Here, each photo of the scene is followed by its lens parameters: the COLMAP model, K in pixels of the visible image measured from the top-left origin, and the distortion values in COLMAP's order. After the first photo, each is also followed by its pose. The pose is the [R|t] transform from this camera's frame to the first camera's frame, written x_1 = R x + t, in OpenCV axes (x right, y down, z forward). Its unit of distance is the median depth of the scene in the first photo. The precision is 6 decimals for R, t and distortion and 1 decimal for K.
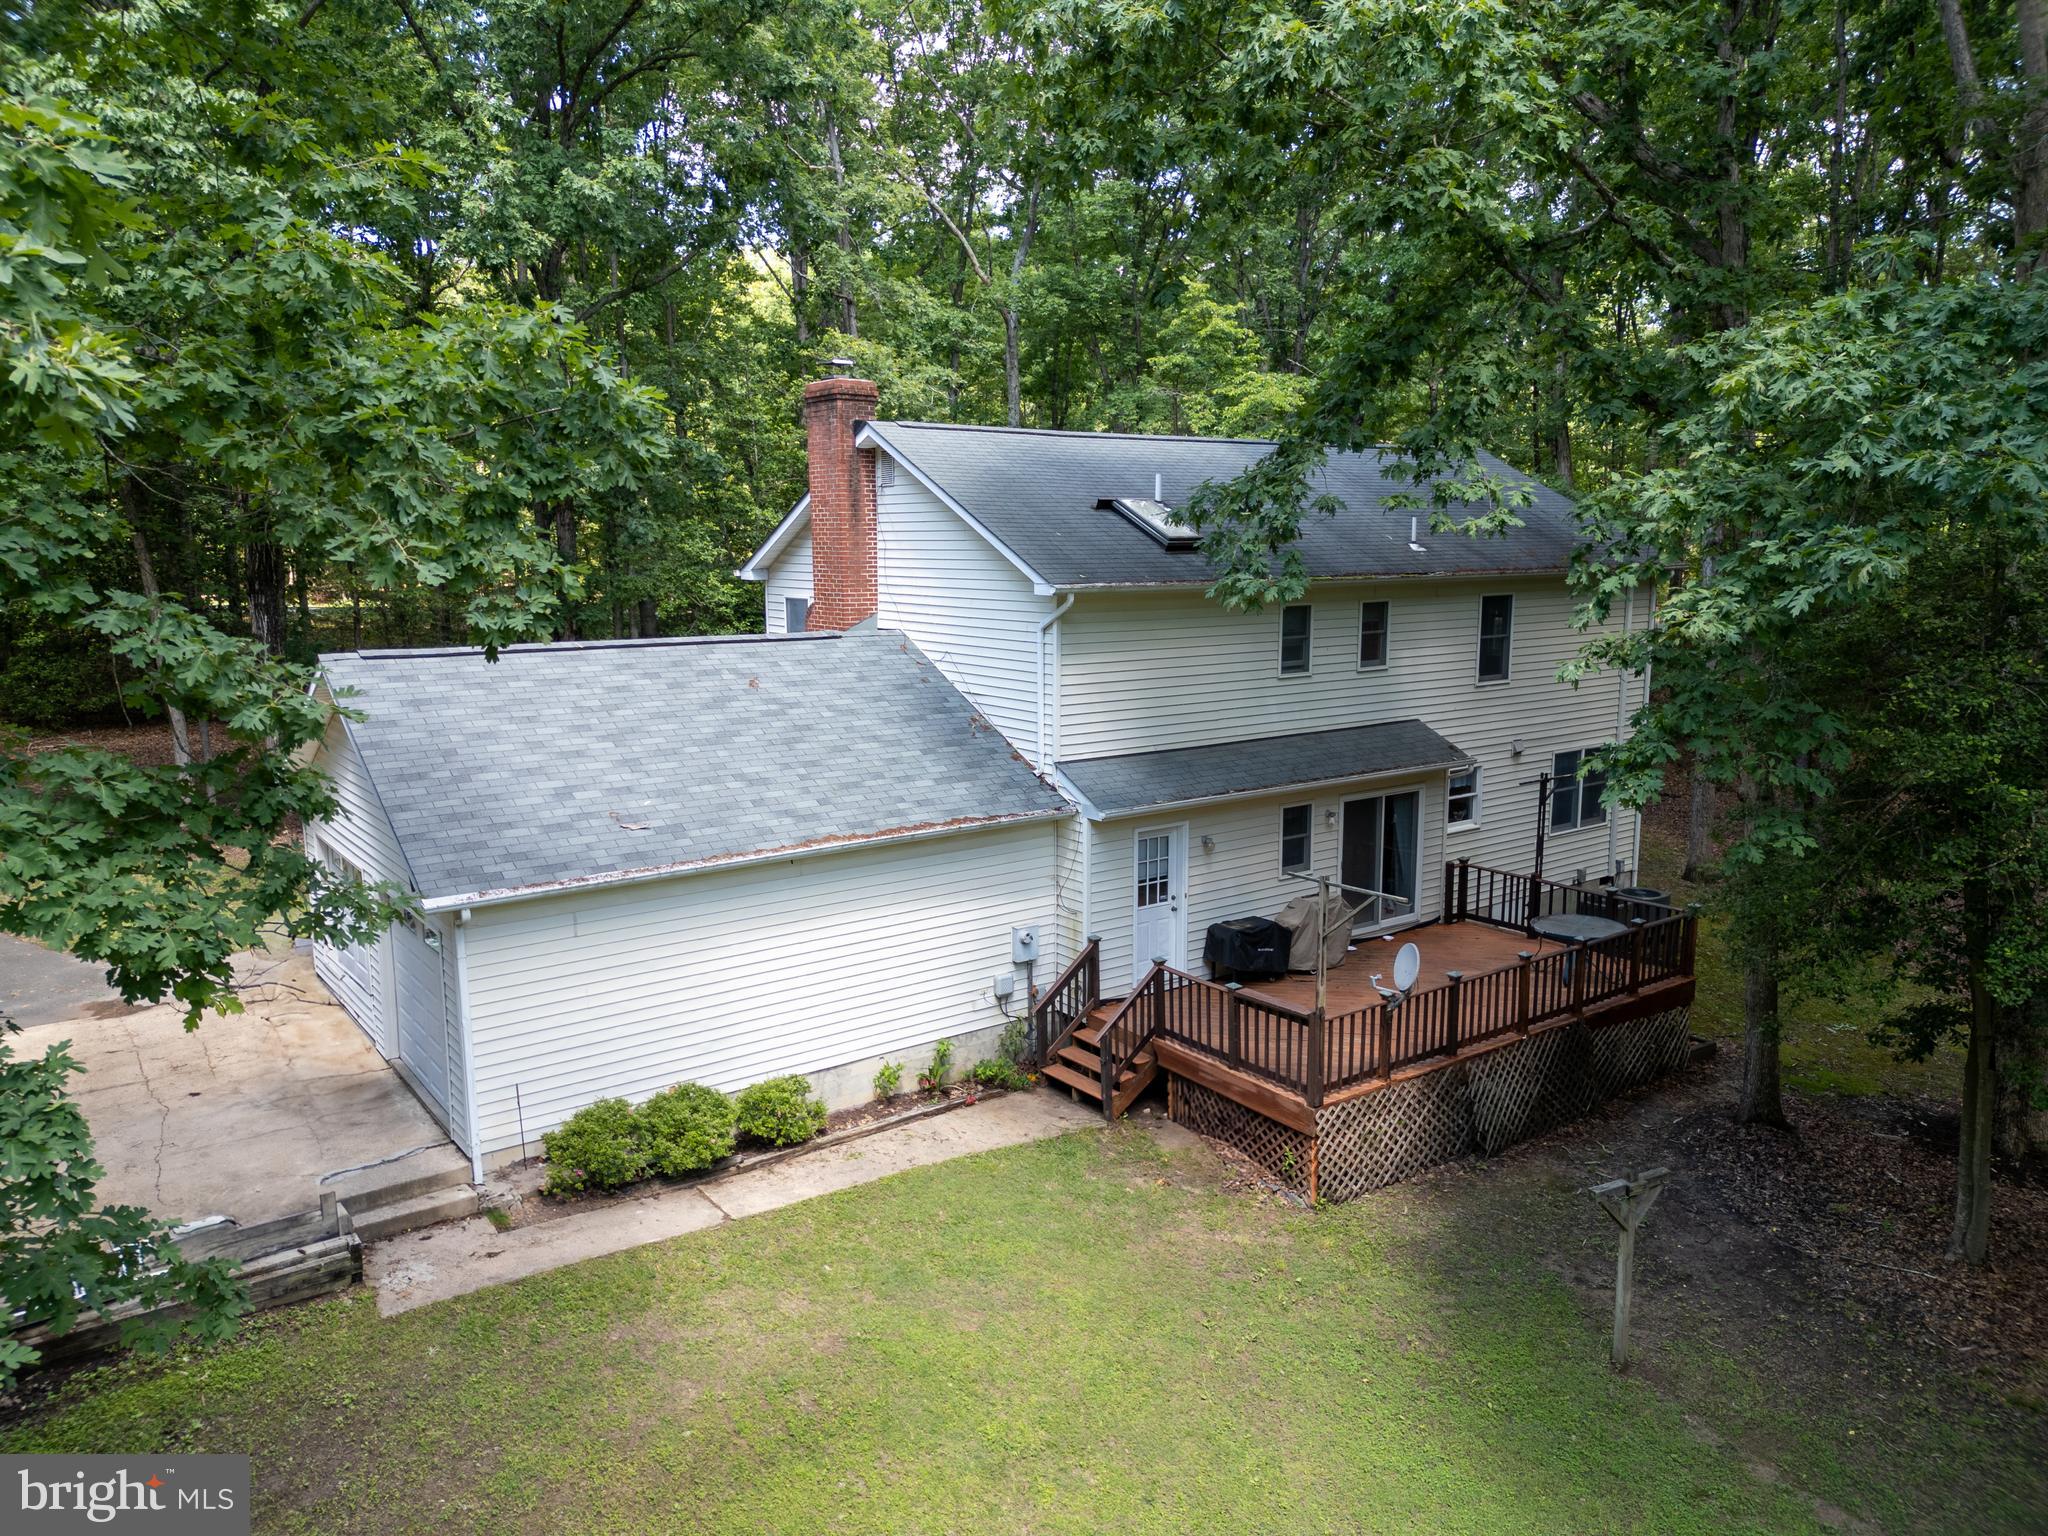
lens RADIAL K [[1429.3, 0, 1019.6], [0, 1429.3, 762.3], [0, 0, 1]] dist [0.057584, -0.090783]
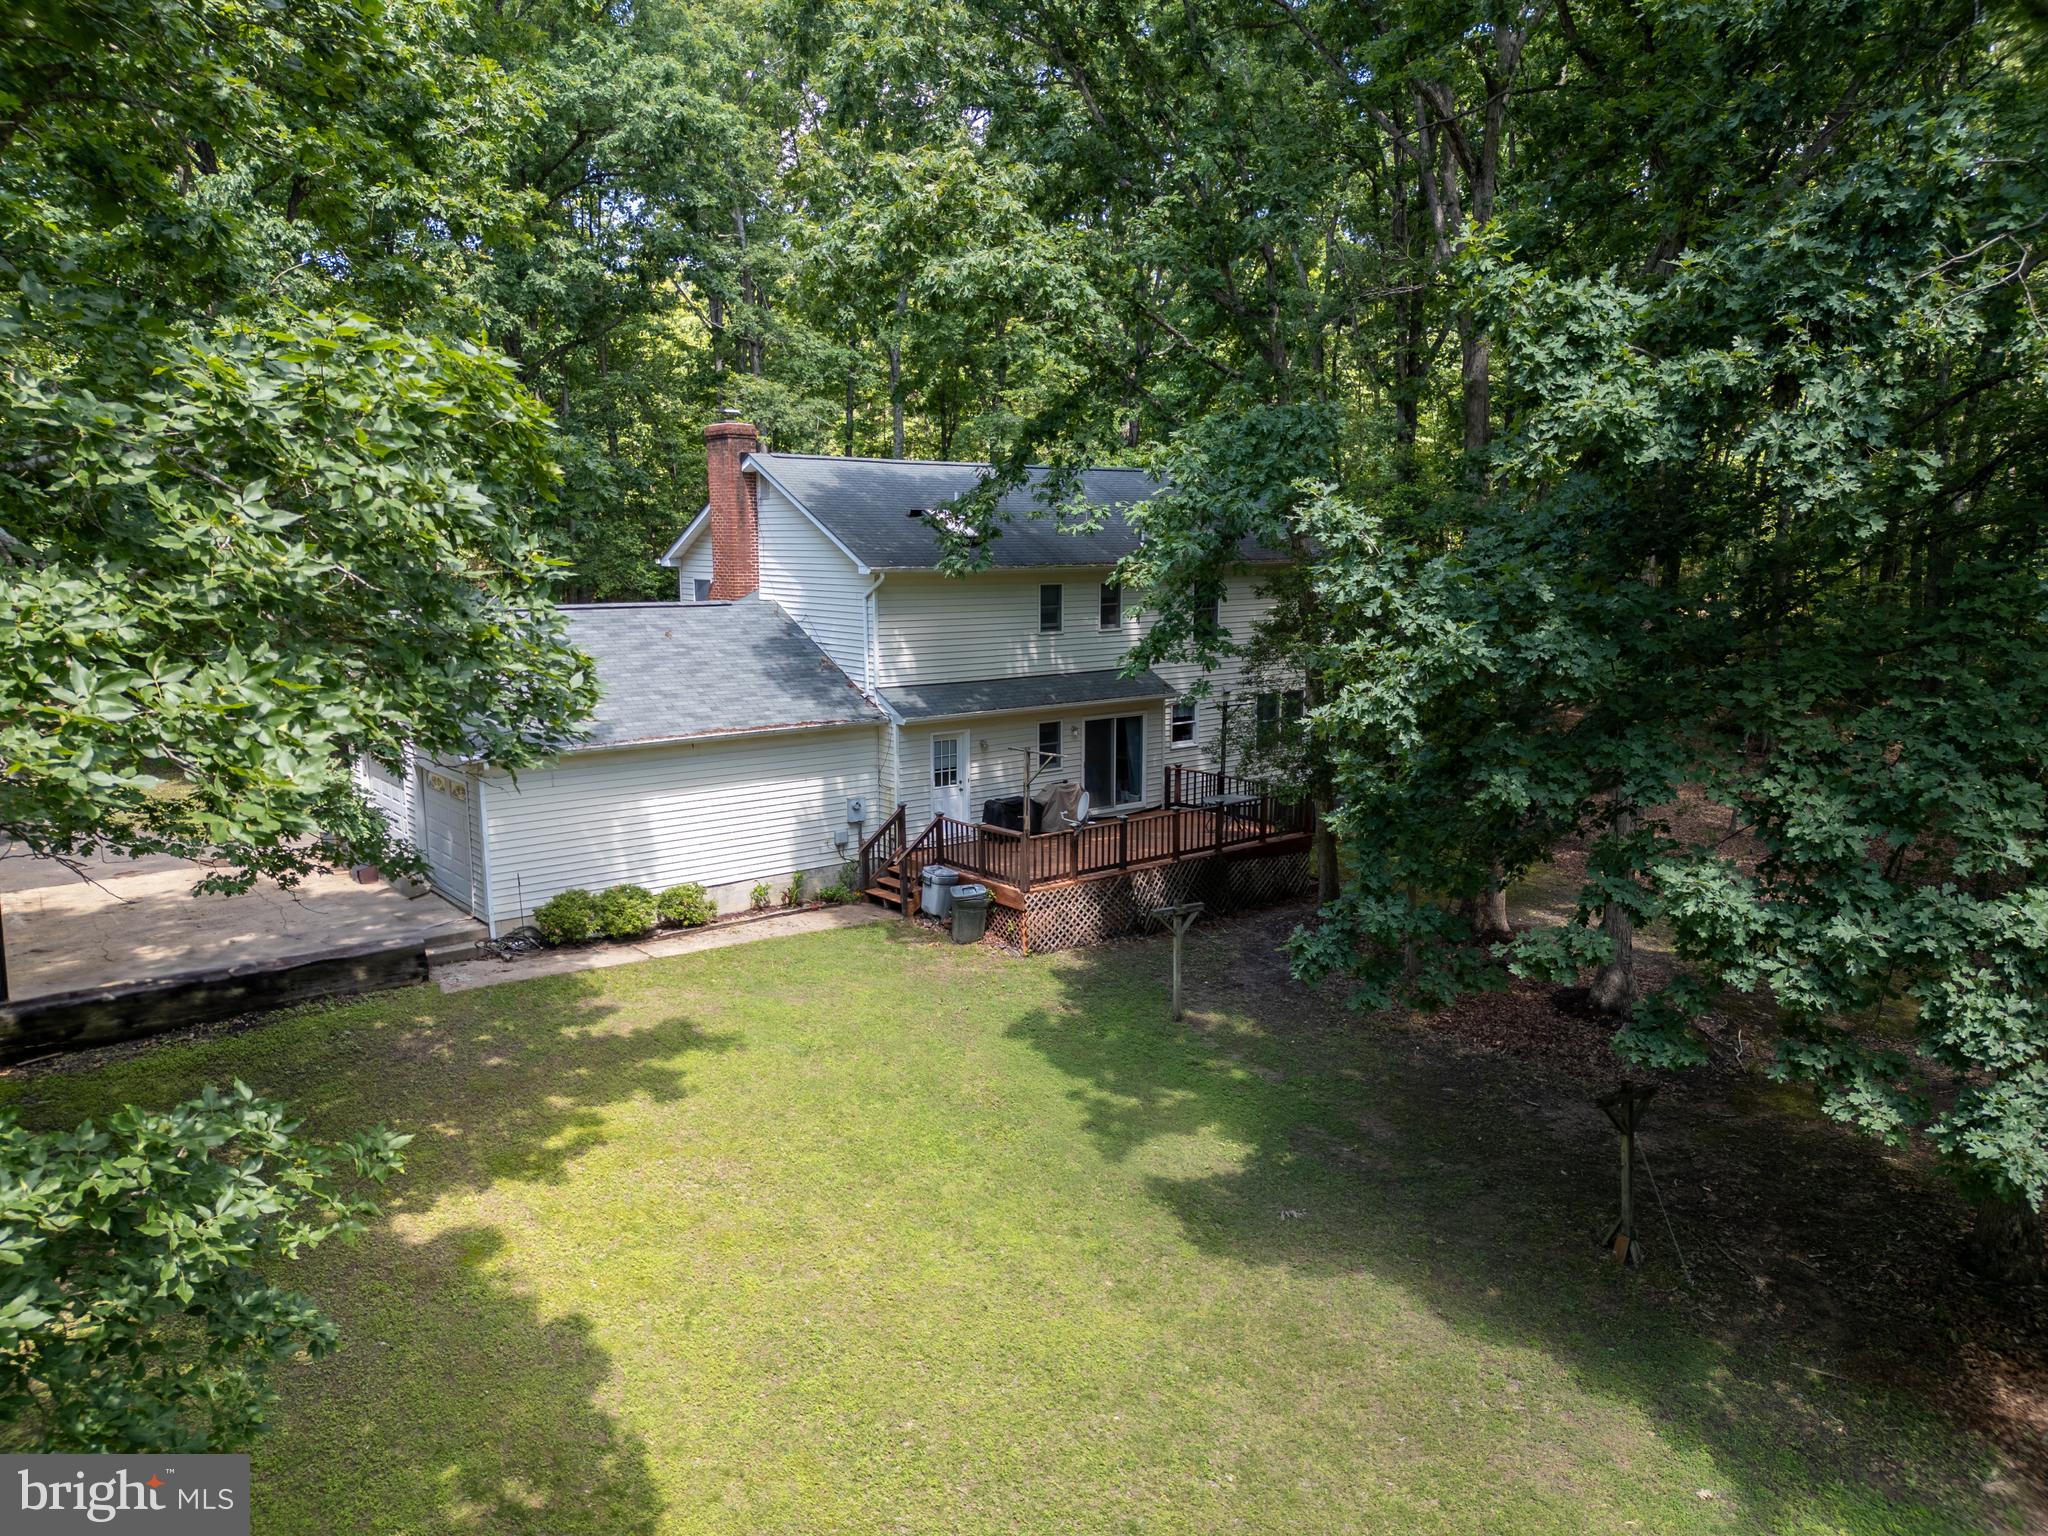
lens RADIAL K [[1408.4, 0, 1027.9], [0, 1408.4, 773.2], [0, 0, 1]] dist [0.040773, -0.002786]
pose [[0.998511, -0.004716, 0.054345, 0.102875], [0.004246, 0.999953, 0.008769, 0.076851], [-0.054384, -0.008525, 0.998484, -0.468477]]
